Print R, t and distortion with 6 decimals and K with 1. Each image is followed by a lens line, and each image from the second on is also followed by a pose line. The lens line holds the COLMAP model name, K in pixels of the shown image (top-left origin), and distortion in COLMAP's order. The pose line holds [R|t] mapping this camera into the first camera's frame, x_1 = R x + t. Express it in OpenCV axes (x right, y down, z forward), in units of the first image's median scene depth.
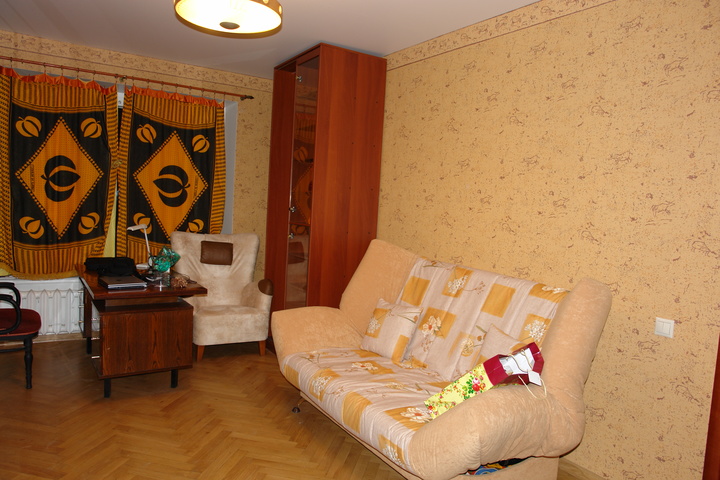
lens RADIAL K [[499.9, 0, 357.3], [0, 499.9, 240.8], [0, 0, 1]] dist [-0.098410, 0.063003]
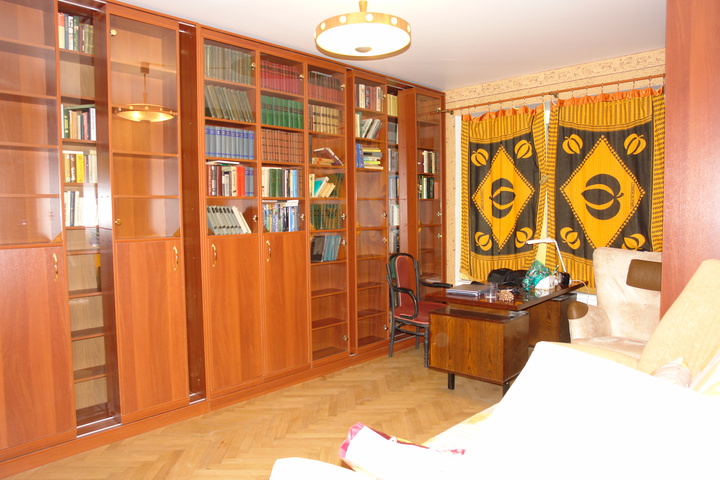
lens RADIAL K [[499.9, 0, 360.0], [0, 499.9, 239.4], [0, 0, 1]] dist [-0.098410, 0.063003]
pose [[0.227593, -0.004593, -0.973746, 0.523292], [-0.050566, 0.998584, -0.016529, 0.004673], [0.972443, 0.053000, 0.227038, 0.494416]]
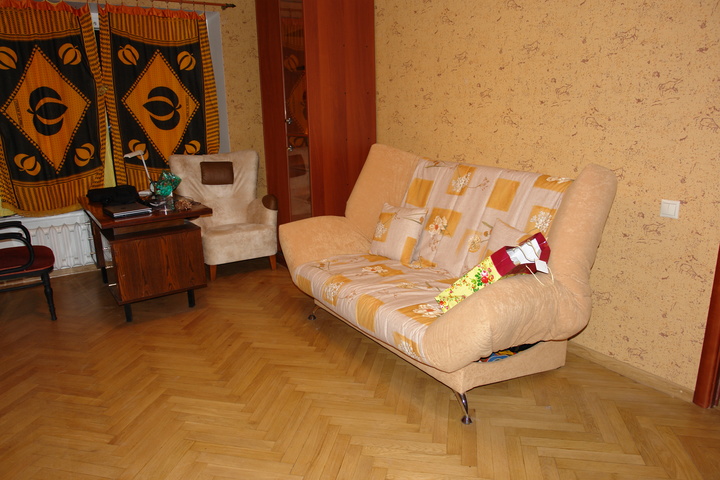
lens RADIAL K [[499.9, 0, 357.7], [0, 499.9, 241.7], [0, 0, 1]] dist [-0.098410, 0.063003]
pose [[0.996532, -0.081952, -0.014409, -0.000349], [0.083208, 0.980534, 0.177847, 0.008820], [-0.000447, -0.178429, 0.983953, 0.001091]]
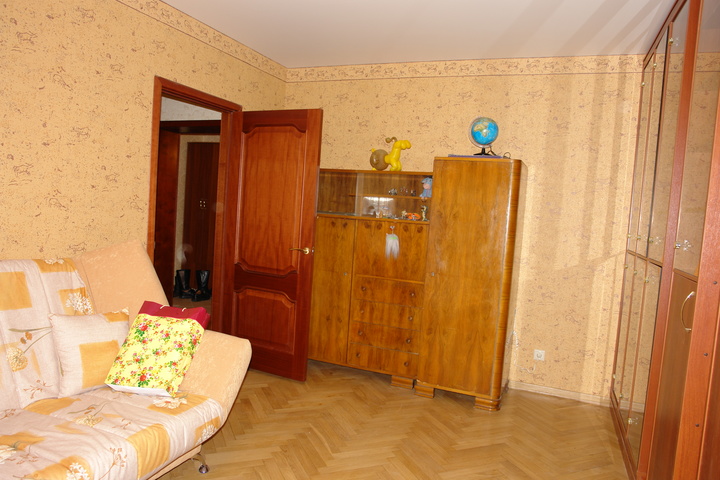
lens RADIAL K [[499.9, 0, 354.1], [0, 499.9, 240.9], [0, 0, 1]] dist [-0.098410, 0.063003]
pose [[-0.554400, -0.148805, 0.818839, -0.543549], [-0.033263, 0.987061, 0.156854, -0.084699], [-0.831585, 0.059723, -0.552177, 0.792174]]
